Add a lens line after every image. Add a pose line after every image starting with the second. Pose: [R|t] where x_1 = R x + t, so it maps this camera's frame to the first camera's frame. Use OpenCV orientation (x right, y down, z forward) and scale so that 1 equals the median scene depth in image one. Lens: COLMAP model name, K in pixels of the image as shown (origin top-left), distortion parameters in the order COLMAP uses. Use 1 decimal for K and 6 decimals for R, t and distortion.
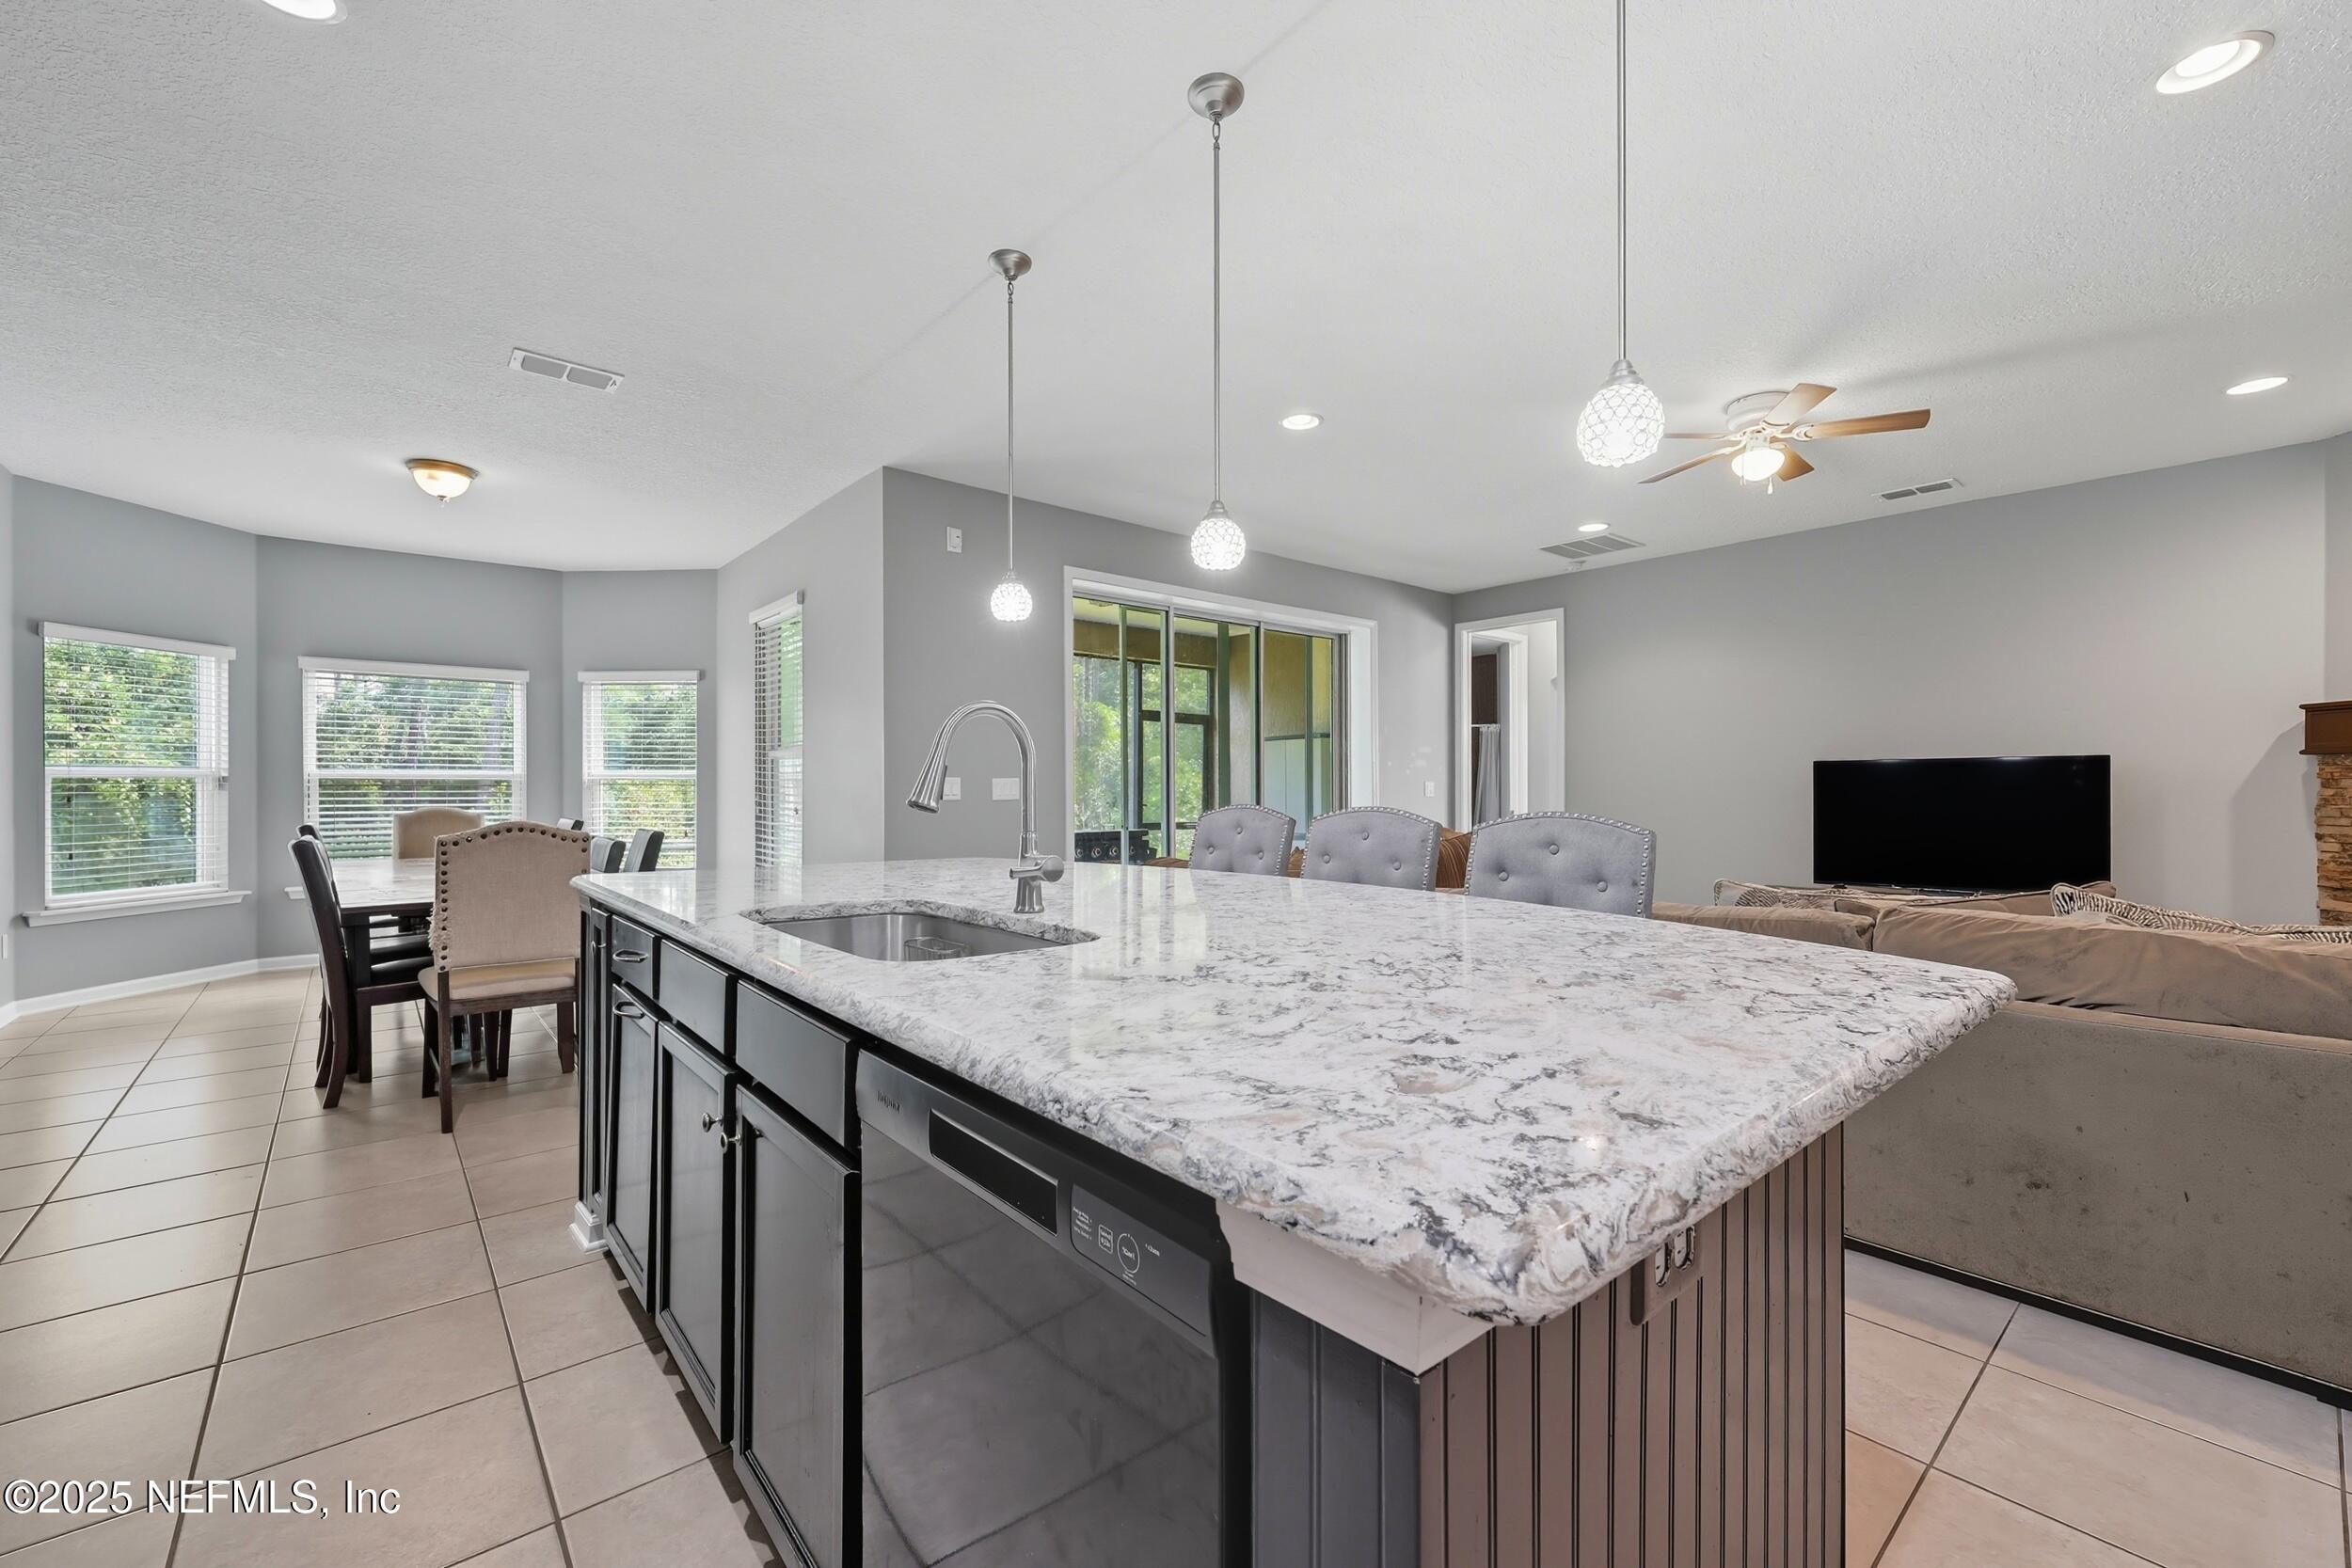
lens RADIAL K [[950.0, 0, 1160.1], [0, 950.0, 782.1], [0, 0, 1]] dist [0.000077, 0.000000]
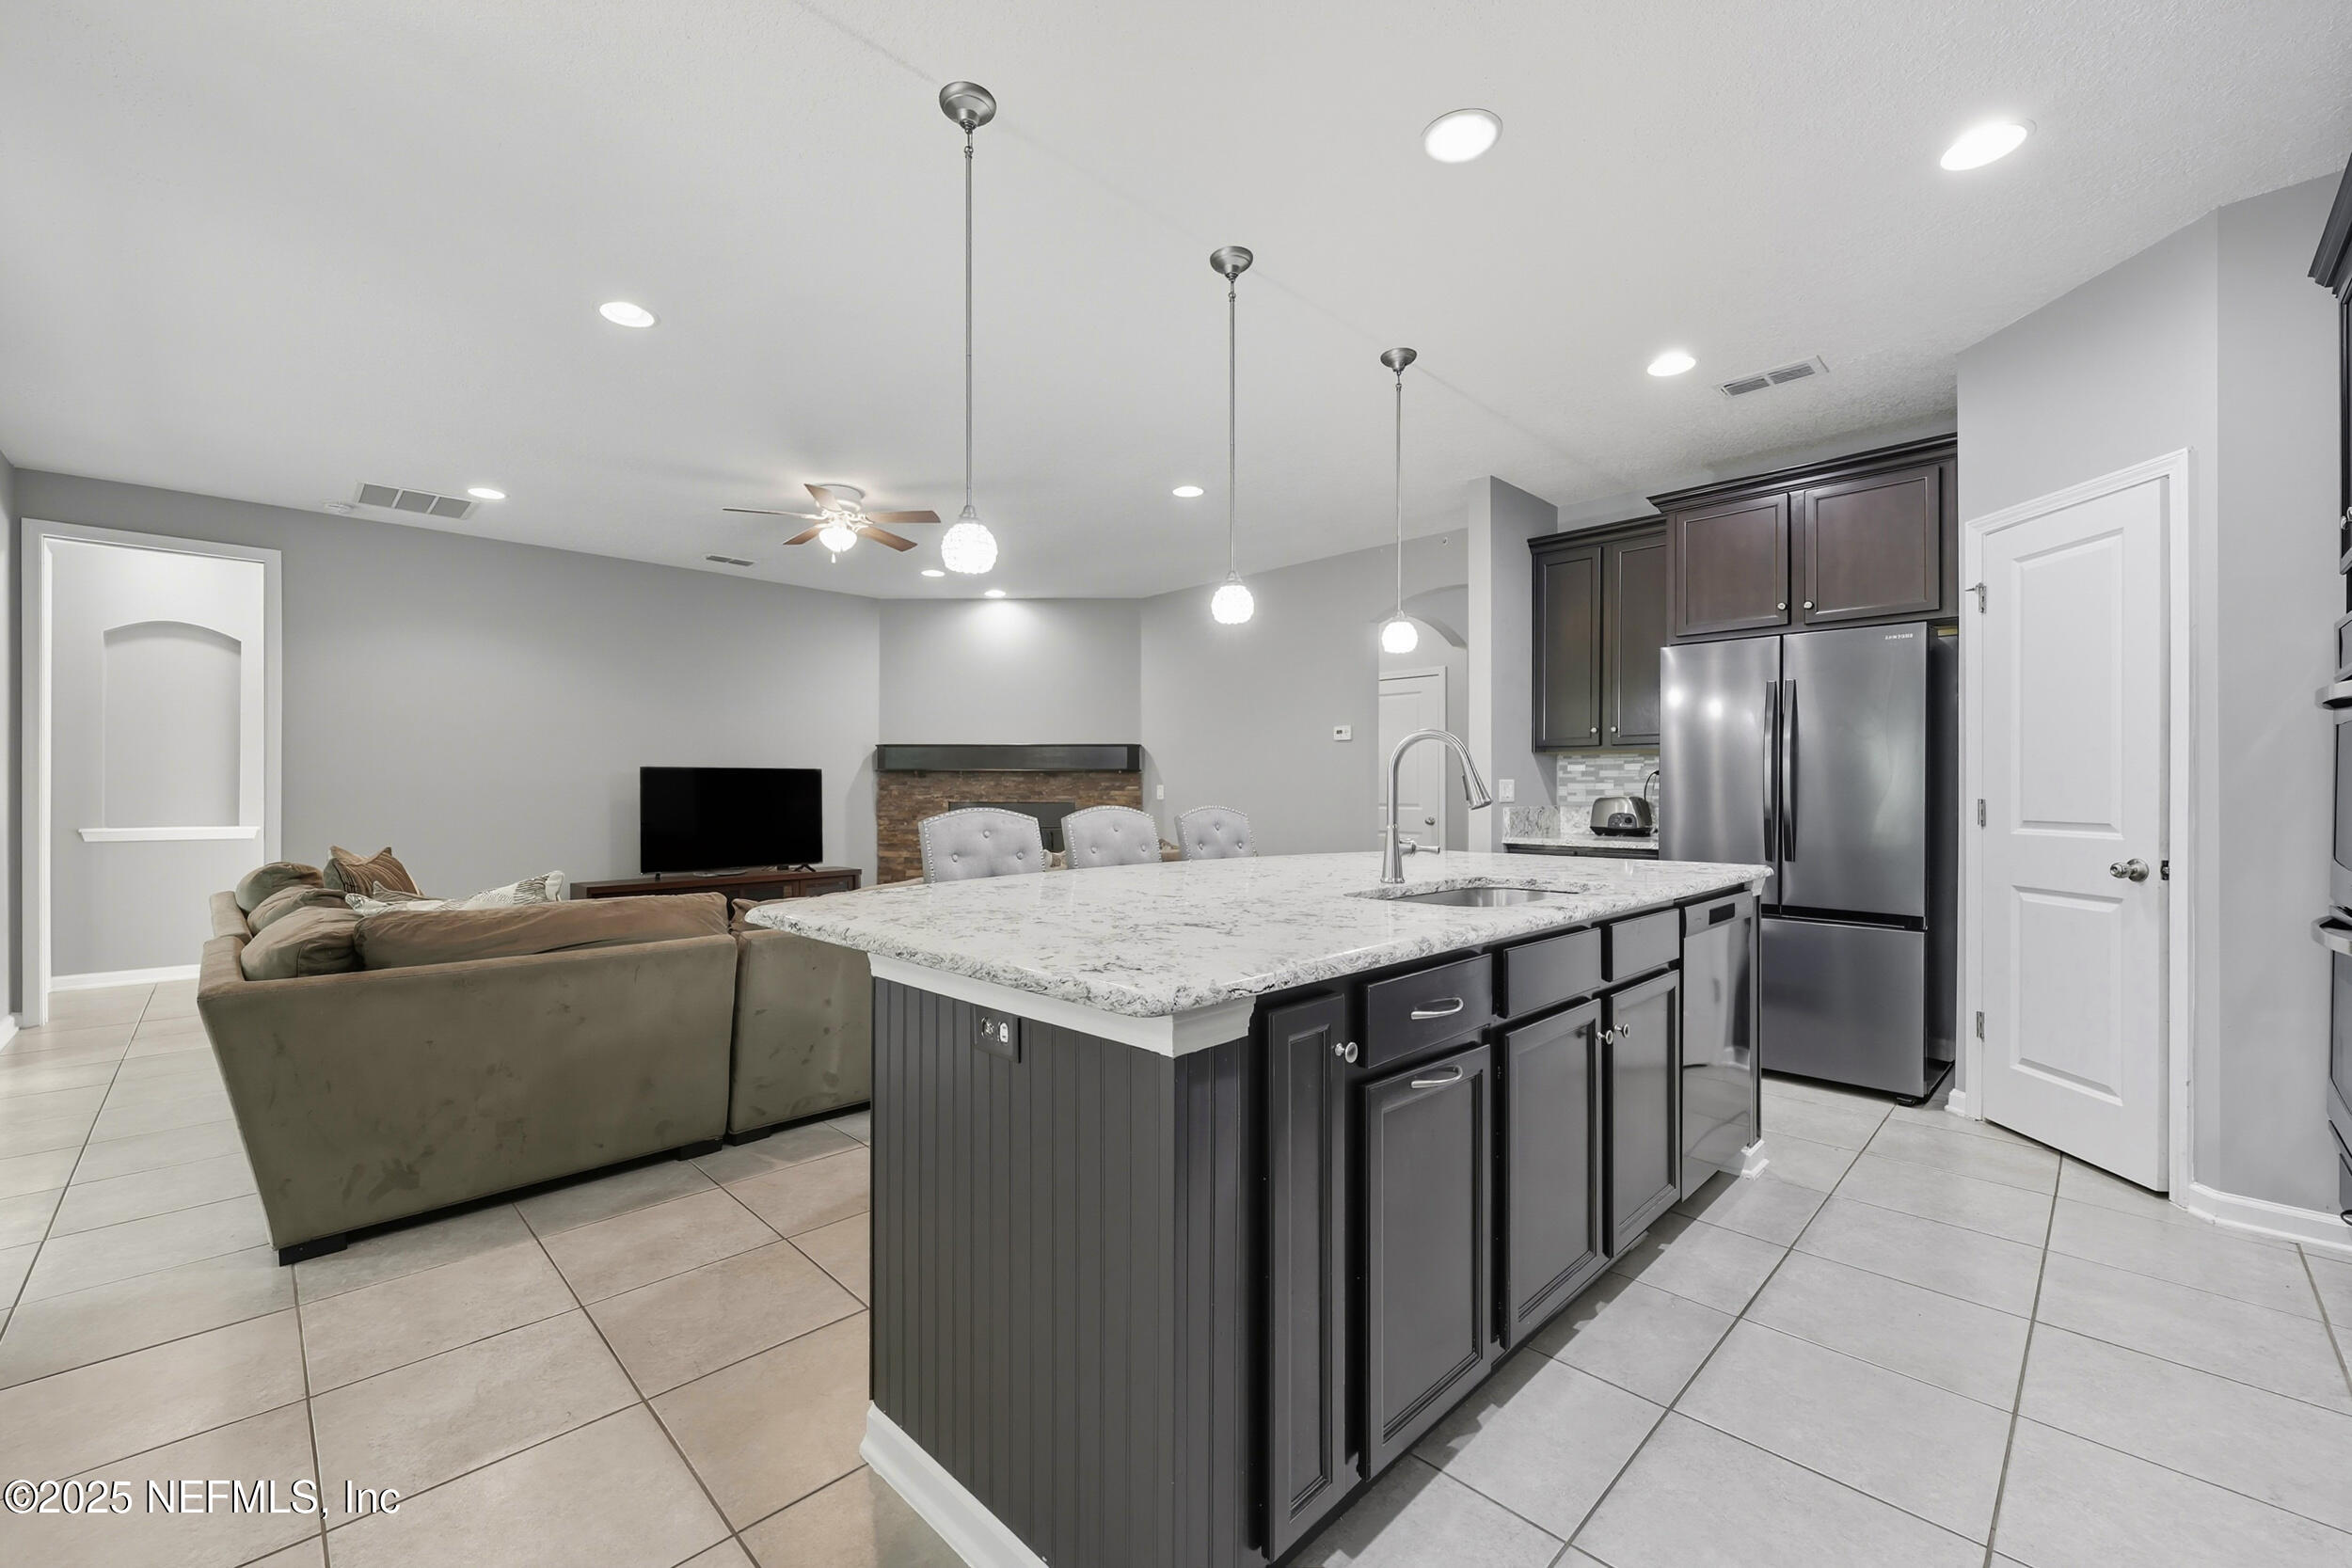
lens RADIAL K [[950.0, 0, 1156.9], [0, 950.0, 786.6], [0, 0, 1]] dist [0.000077, 0.000000]
pose [[-0.058187, 0.003759, 0.998299, -0.531233], [-0.006969, 0.999967, -0.004171, 0.002449], [-0.998281, -0.007200, -0.058159, 0.509948]]
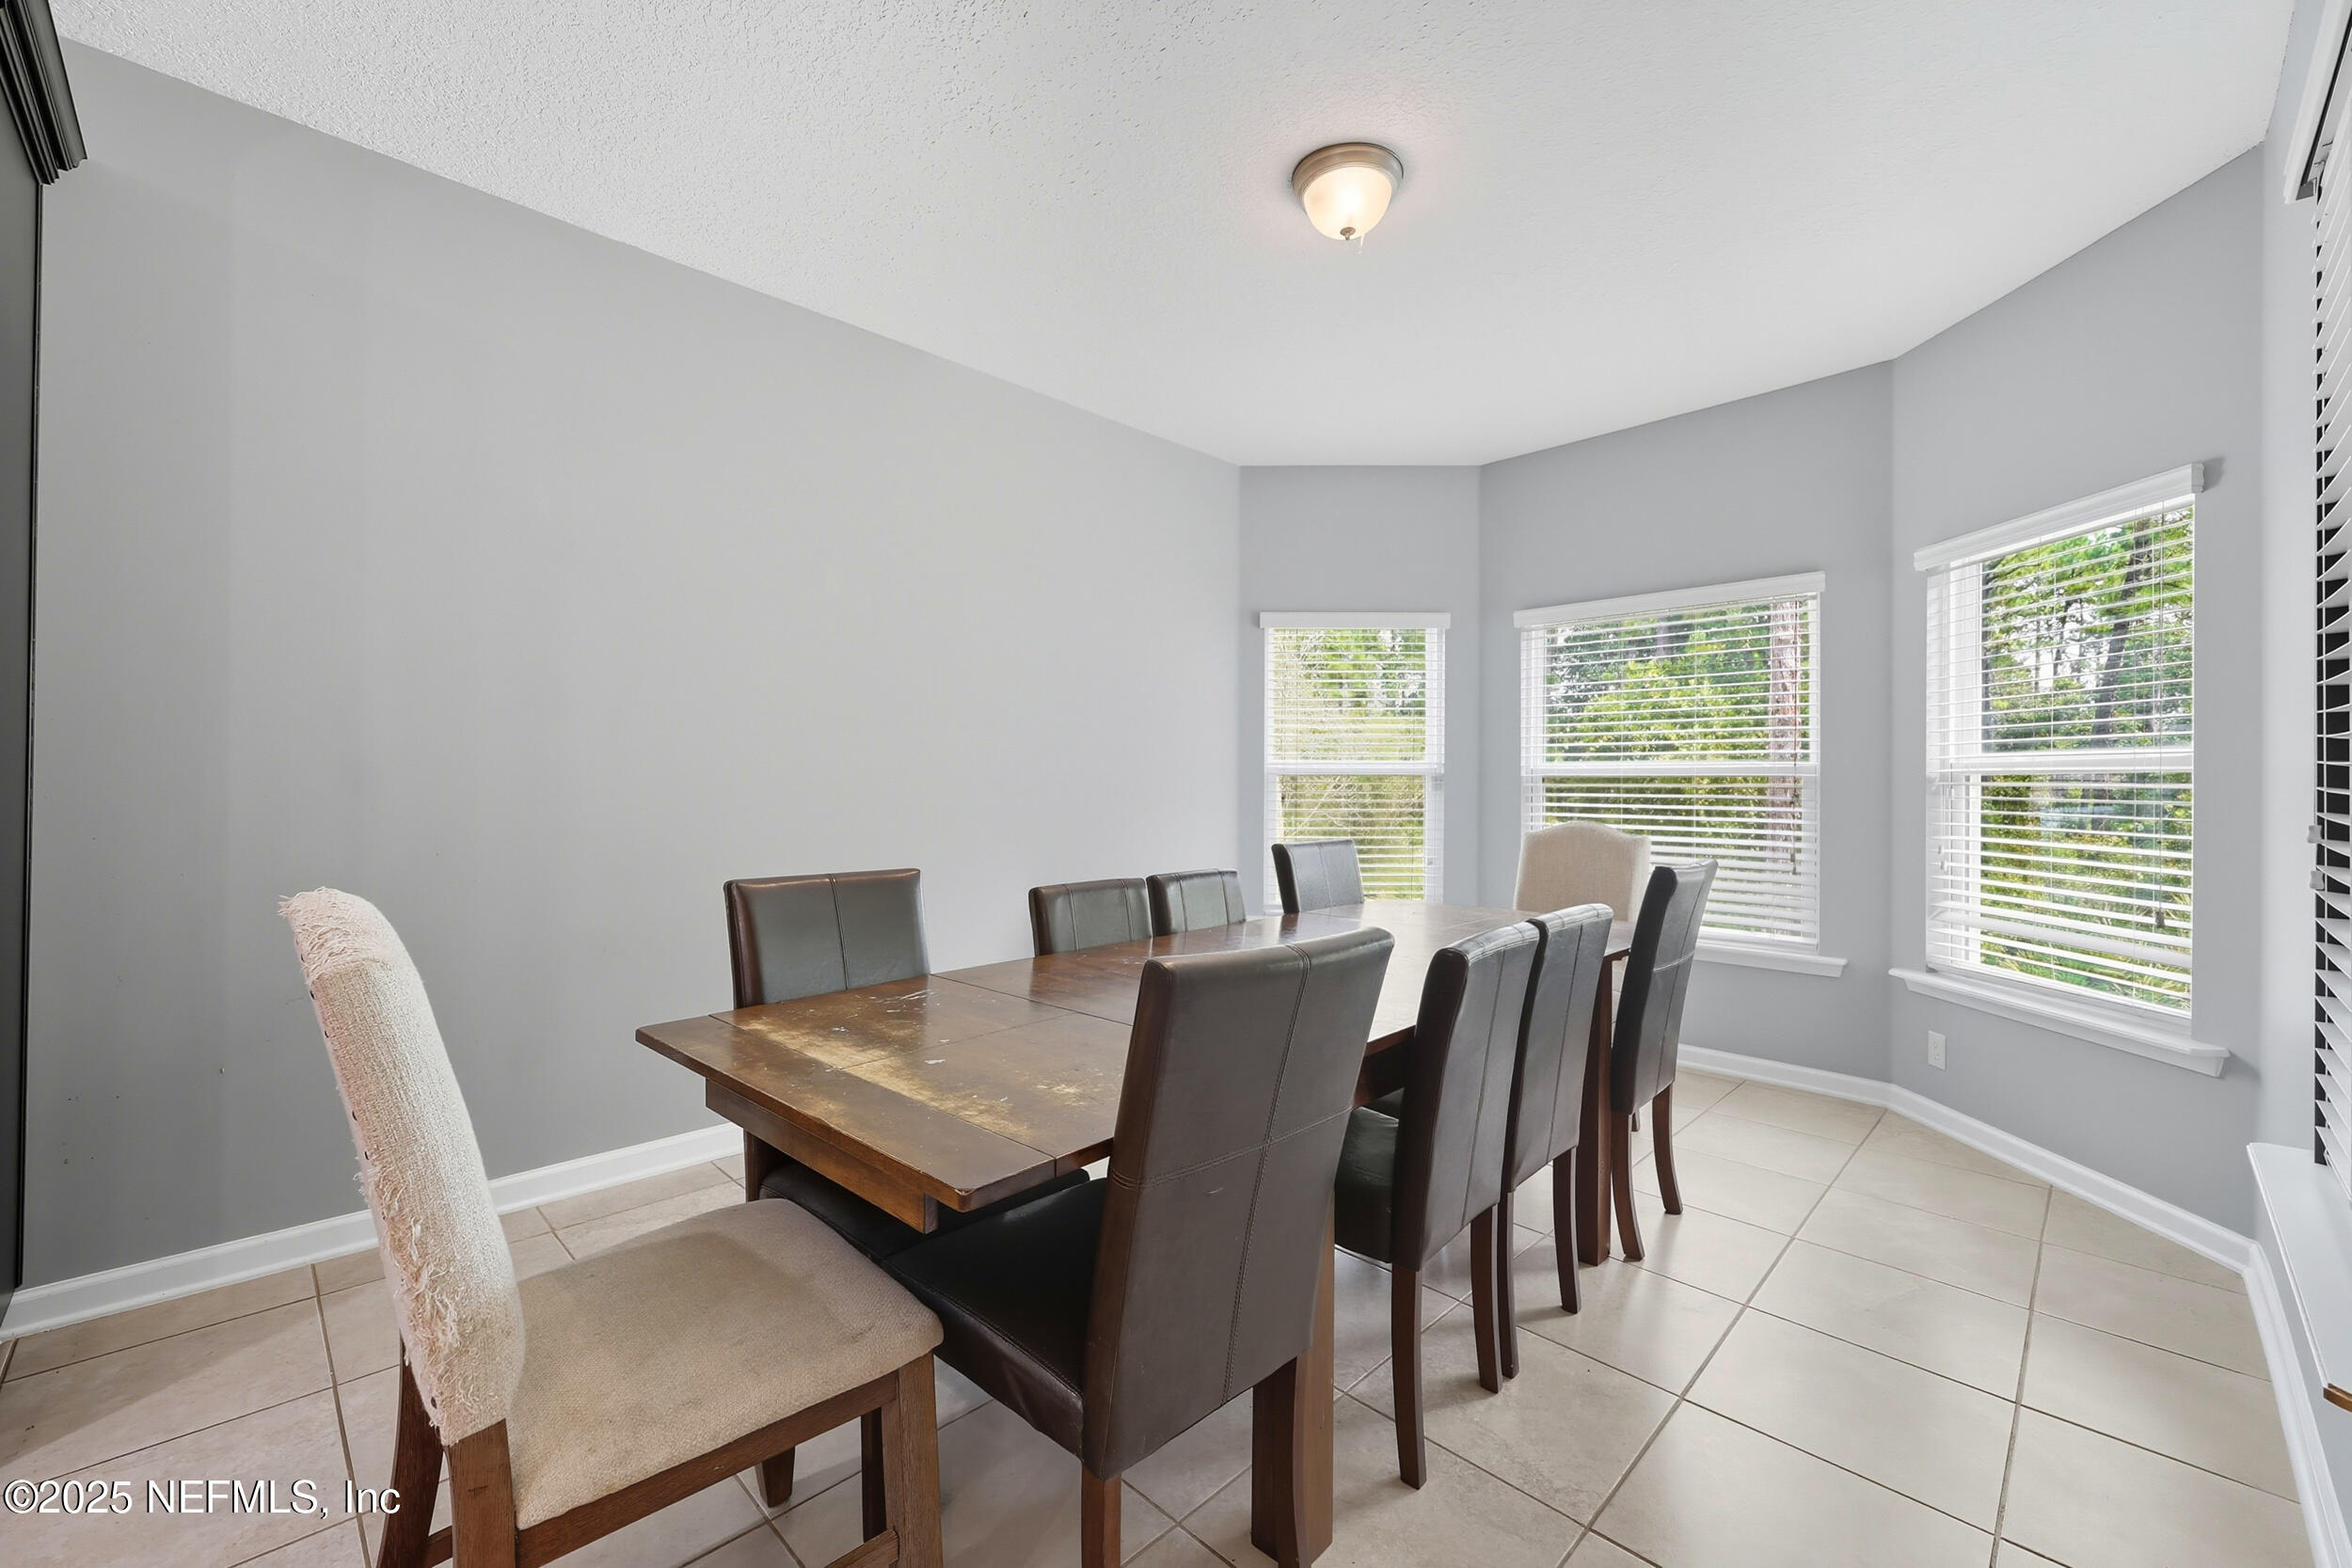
lens RADIAL K [[950.0, 0, 1169.6], [0, 950.0, 781.2], [0, 0, 1]] dist [0.000077, 0.000000]
pose [[0.093565, -0.000706, -0.995613, -0.239279], [0.002687, 0.999996, -0.000456, -0.000113], [0.995610, -0.002632, 0.093566, 0.819503]]
